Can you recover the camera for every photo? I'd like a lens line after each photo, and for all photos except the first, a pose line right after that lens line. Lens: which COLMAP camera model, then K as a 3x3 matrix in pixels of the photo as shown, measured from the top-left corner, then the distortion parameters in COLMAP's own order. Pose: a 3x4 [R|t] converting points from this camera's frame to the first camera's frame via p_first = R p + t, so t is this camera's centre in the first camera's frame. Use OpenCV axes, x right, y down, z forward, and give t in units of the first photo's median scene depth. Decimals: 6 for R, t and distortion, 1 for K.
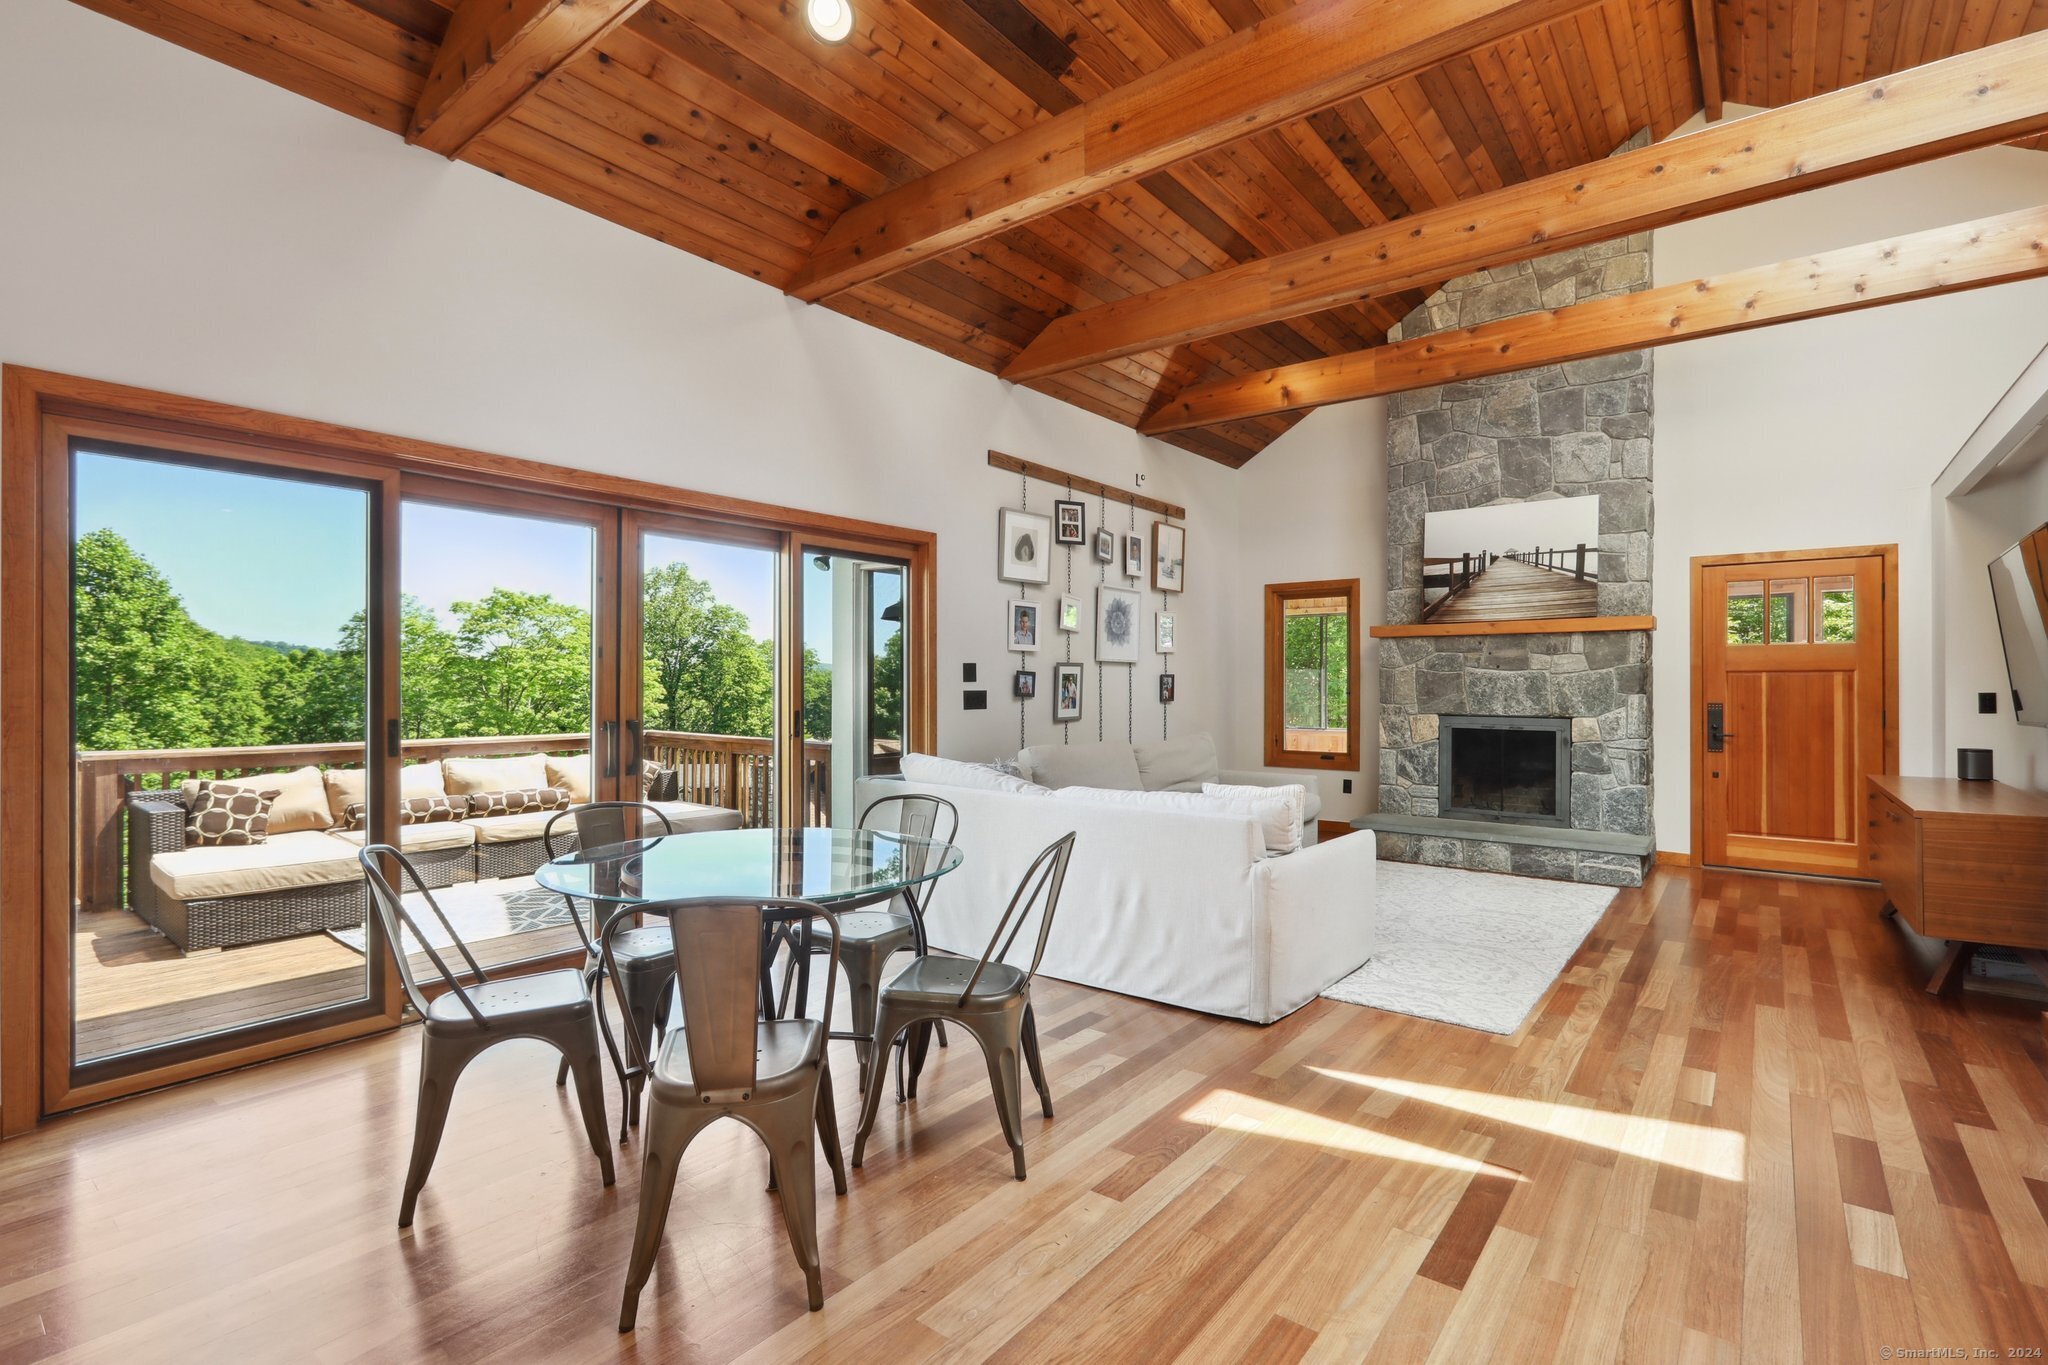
lens RADIAL K [[931.1, 0, 1031.1], [0, 931.1, 673.9], [0, 0, 1]] dist [0.000471, 0.000289]
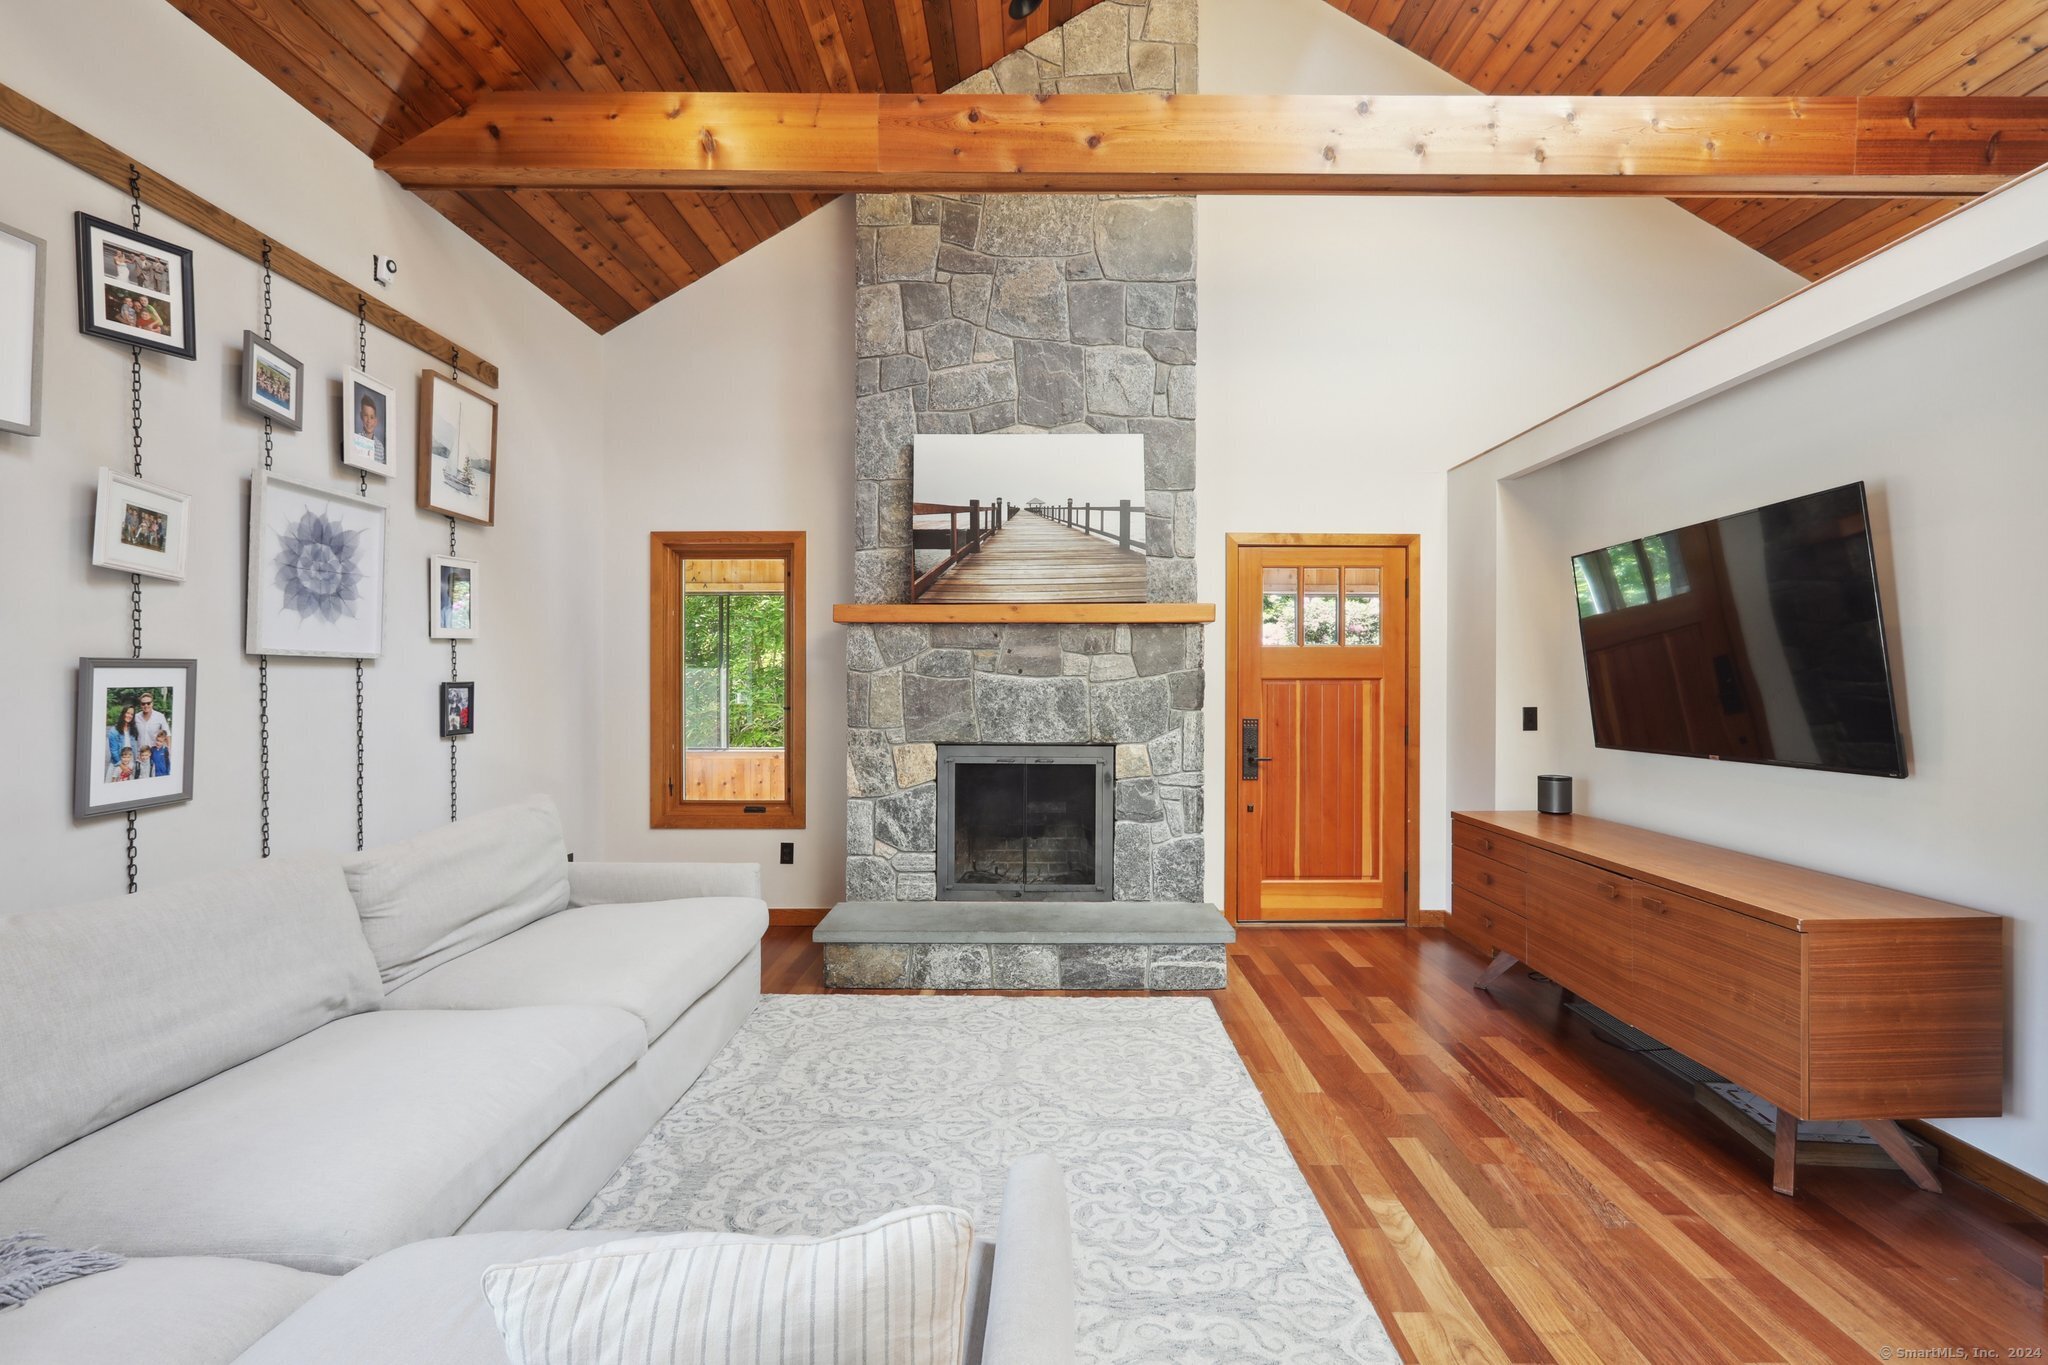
lens RADIAL K [[931.1, 0, 1034.6], [0, 931.1, 685.3], [0, 0, 1]] dist [0.000471, 0.000289]
pose [[0.787459, -0.006419, 0.616333, 0.091992], [-0.006052, 0.999817, 0.018145, -0.009961], [-0.616337, -0.018018, 0.787276, 0.459696]]
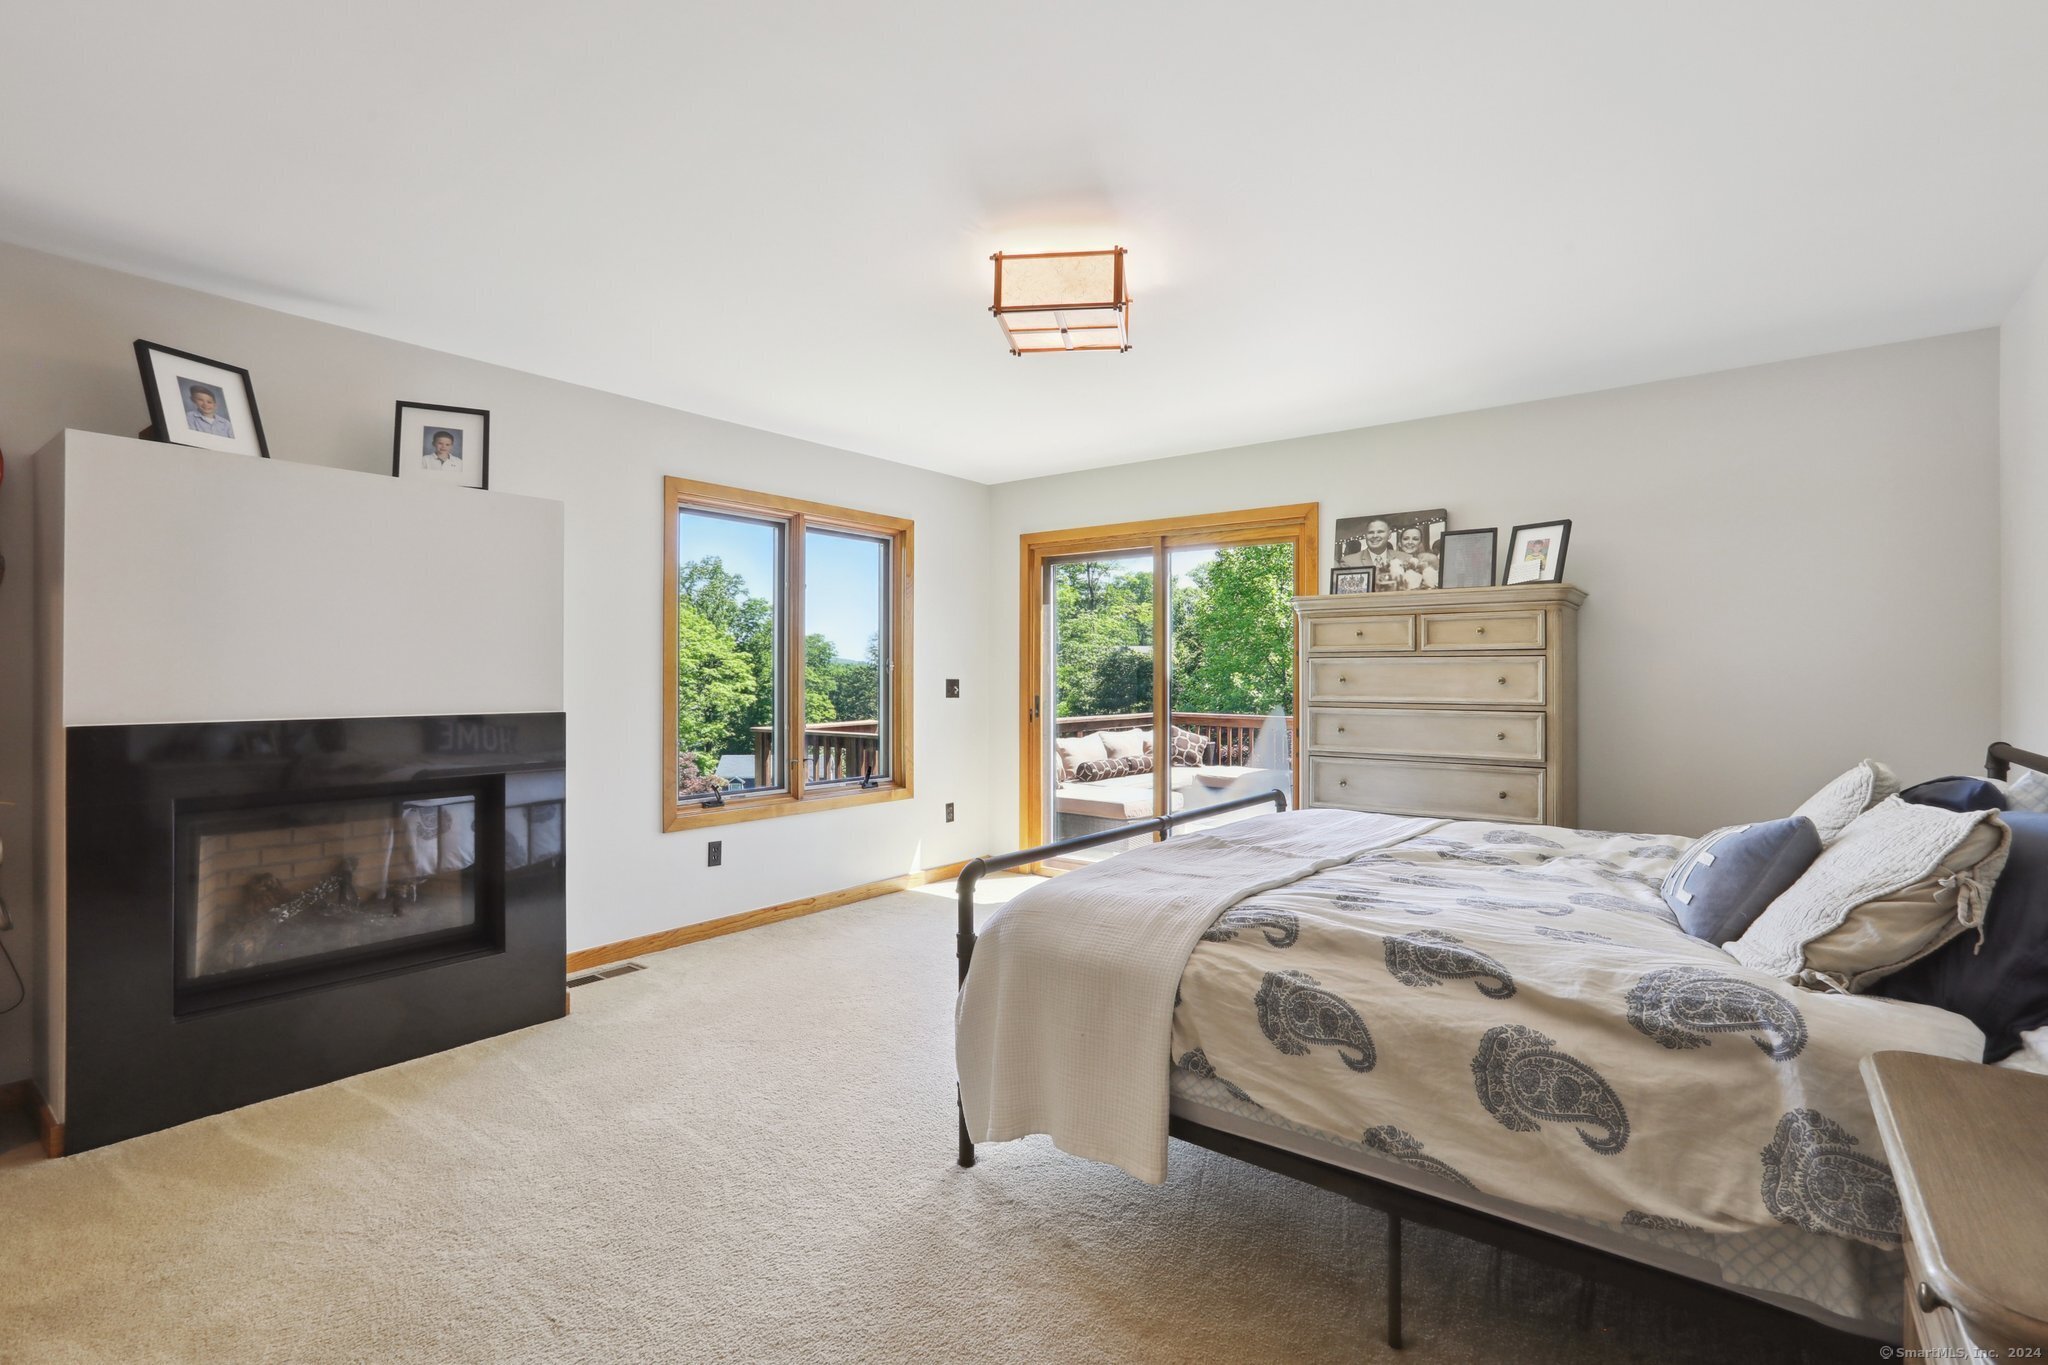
lens RADIAL K [[931.1, 0, 1016.4], [0, 931.1, 686.7], [0, 0, 1]] dist [0.000471, 0.000289]
pose [[0.999968, -0.001969, -0.007741, -0.786692], [0.002147, 0.999732, 0.023067, -0.004420], [0.007693, -0.023083, 0.999704, -0.356582]]
